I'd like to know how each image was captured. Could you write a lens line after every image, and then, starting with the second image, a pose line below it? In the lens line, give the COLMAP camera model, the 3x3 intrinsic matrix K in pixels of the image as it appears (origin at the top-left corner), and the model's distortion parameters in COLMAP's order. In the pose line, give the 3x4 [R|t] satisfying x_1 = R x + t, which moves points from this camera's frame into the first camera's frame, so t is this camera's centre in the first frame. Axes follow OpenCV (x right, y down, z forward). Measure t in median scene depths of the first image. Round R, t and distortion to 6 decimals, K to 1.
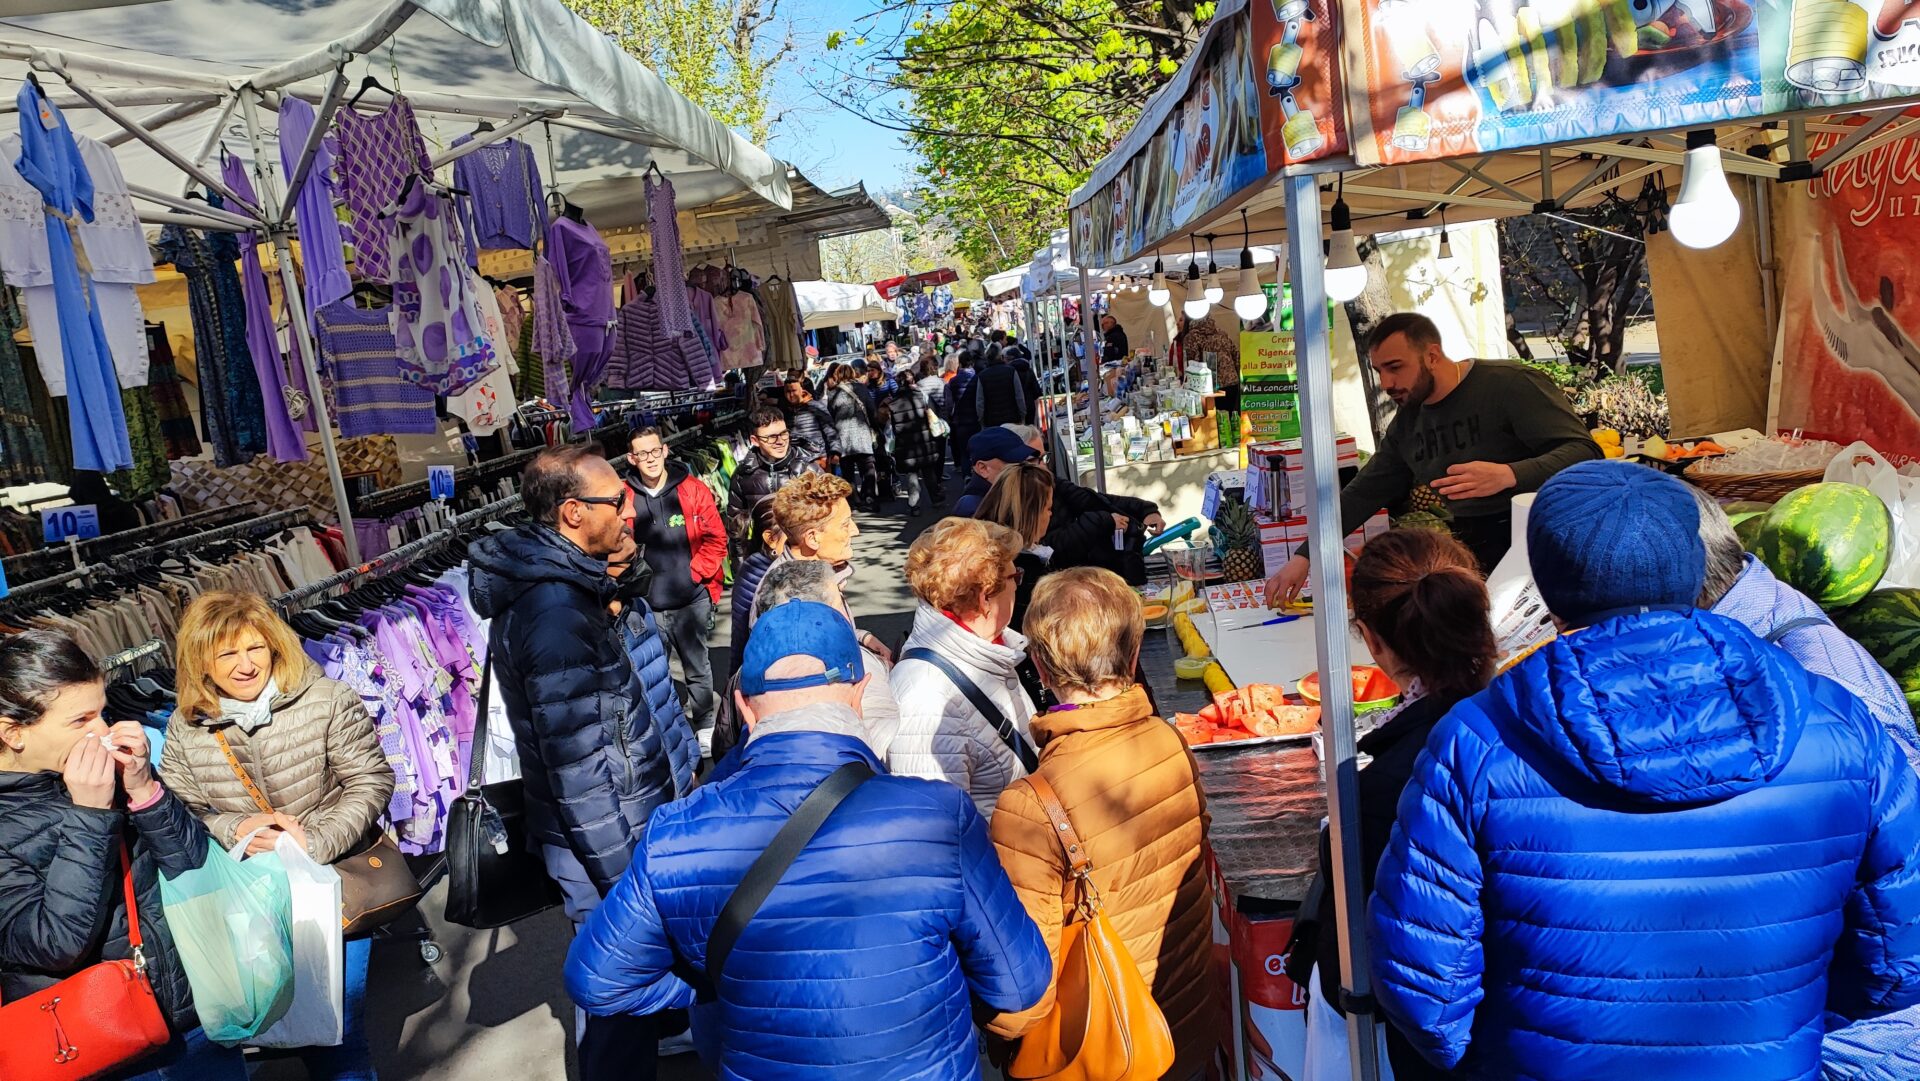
lens RADIAL K [[1398.2, 0, 950.8], [0, 1398.2, 561.2], [0, 0, 1]] dist [0.054200, -0.061926]
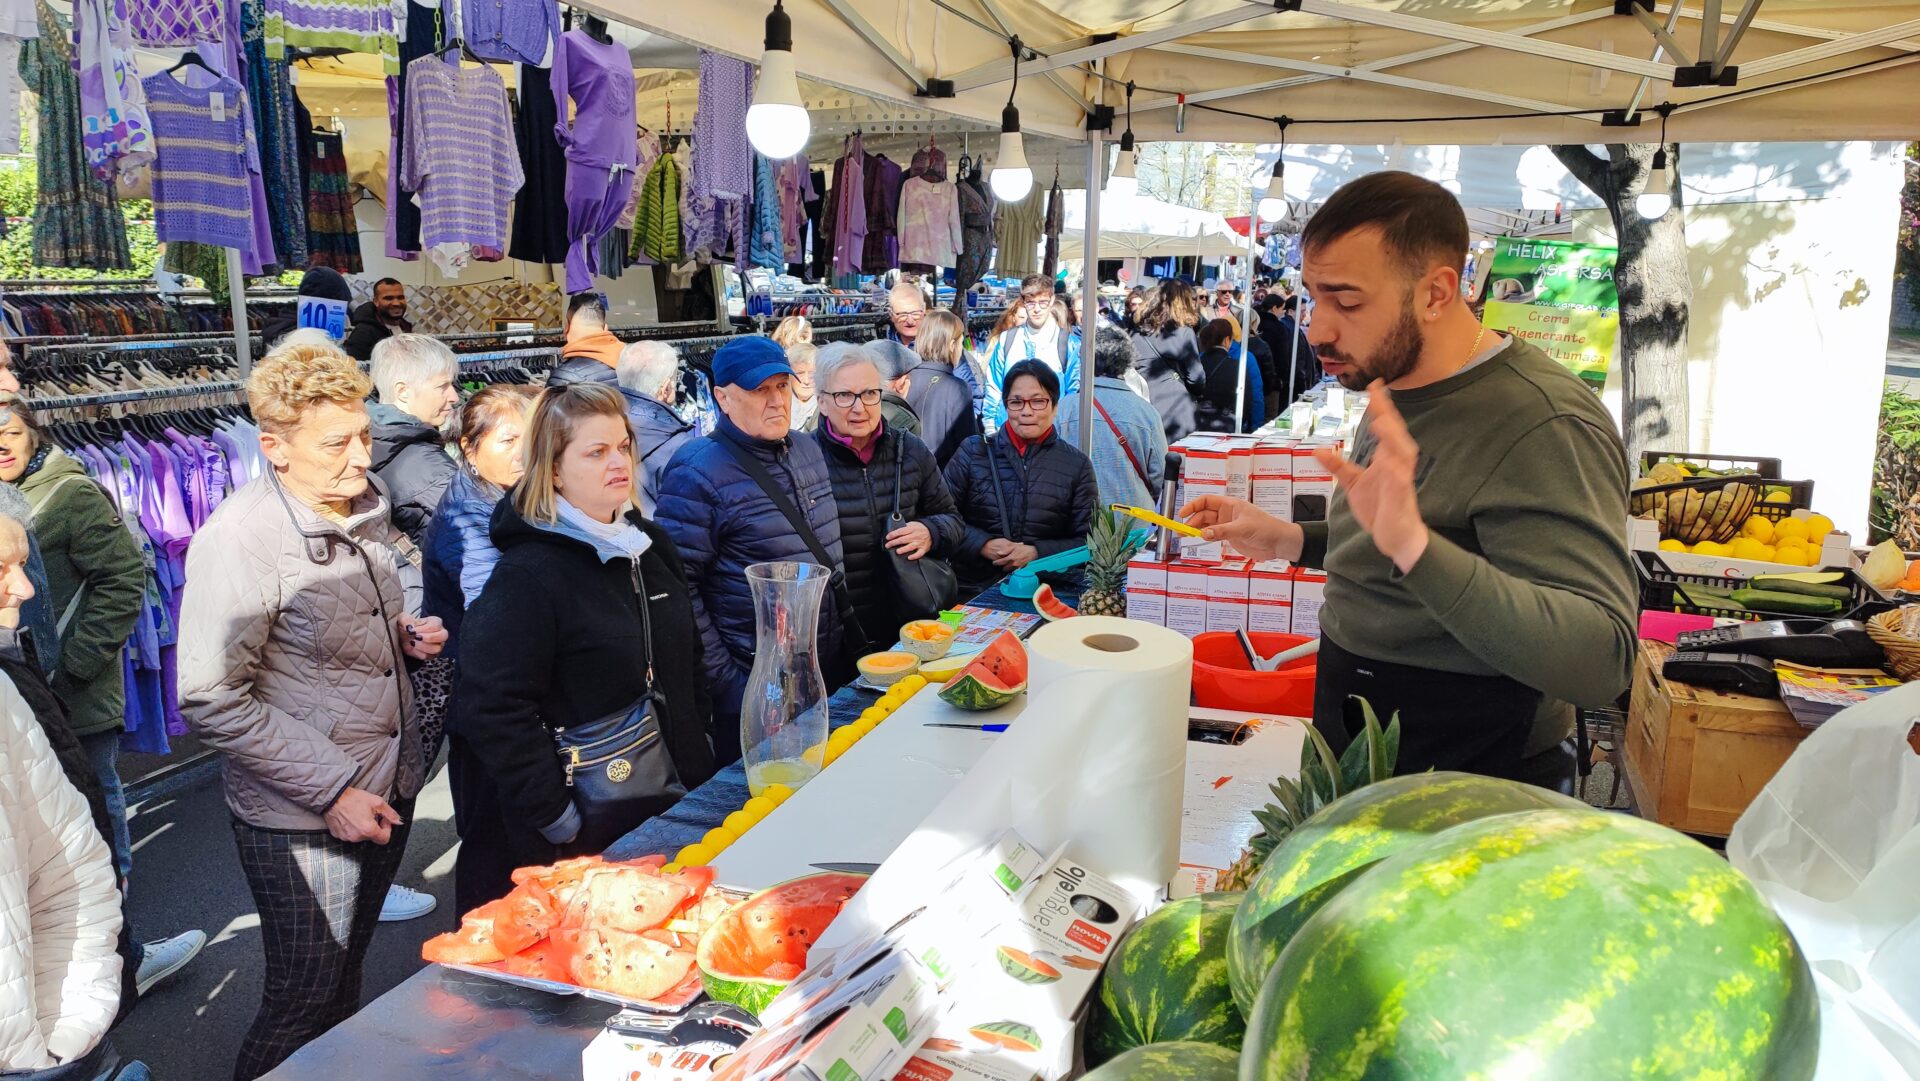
lens RADIAL K [[1360.2, 0, 980.8], [0, 1360.2, 581.3], [0, 0, 1]] dist [-0.000005, -0.002550]
pose [[0.939976, 0.201556, -0.275355, 0.290676], [-0.183324, 0.978859, 0.090701, -0.052955], [0.287815, -0.034777, 0.957054, 0.360449]]
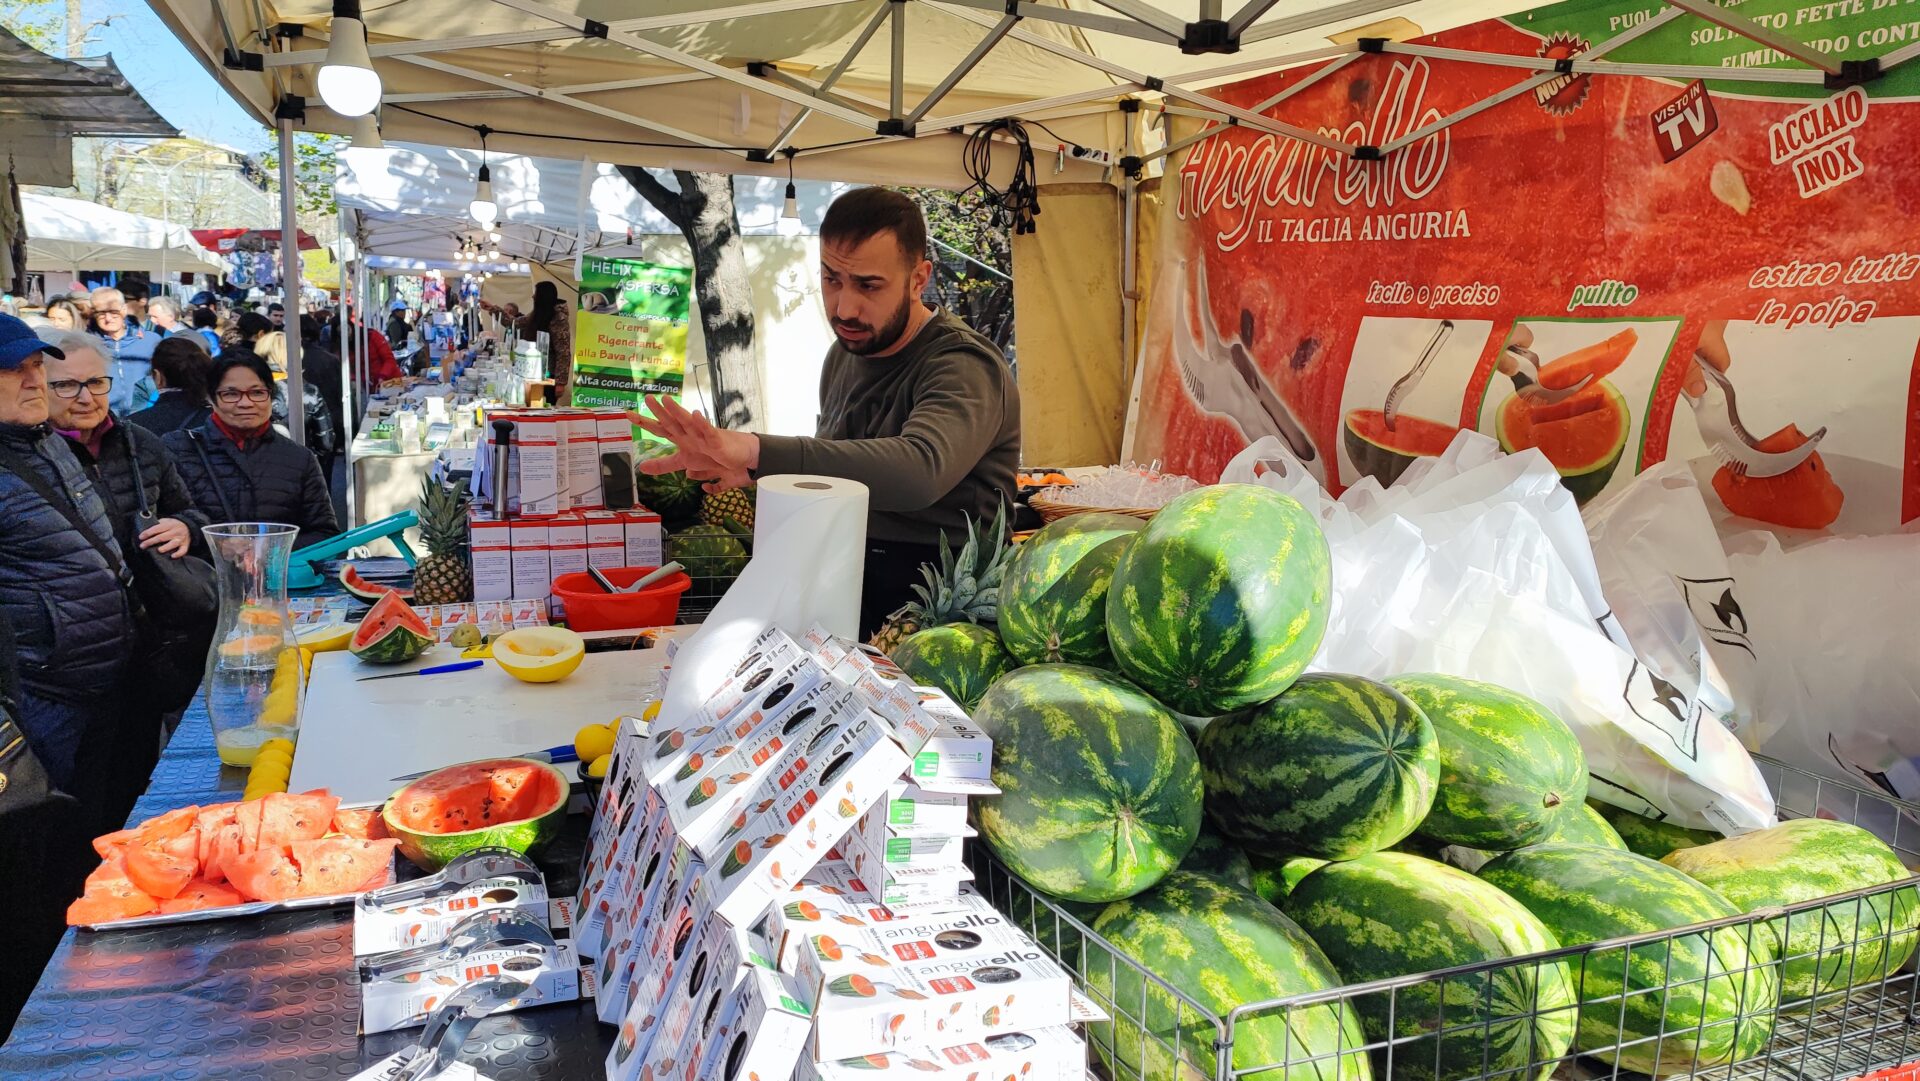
lens RADIAL K [[1360.2, 0, 980.8], [0, 1360.2, 581.3], [0, 0, 1]] dist [-0.000005, -0.002550]
pose [[0.902873, 0.076171, 0.423106, 0.149471], [-0.070447, 0.997089, -0.029176, 0.003757], [-0.424097, -0.003464, 0.905610, 0.275514]]
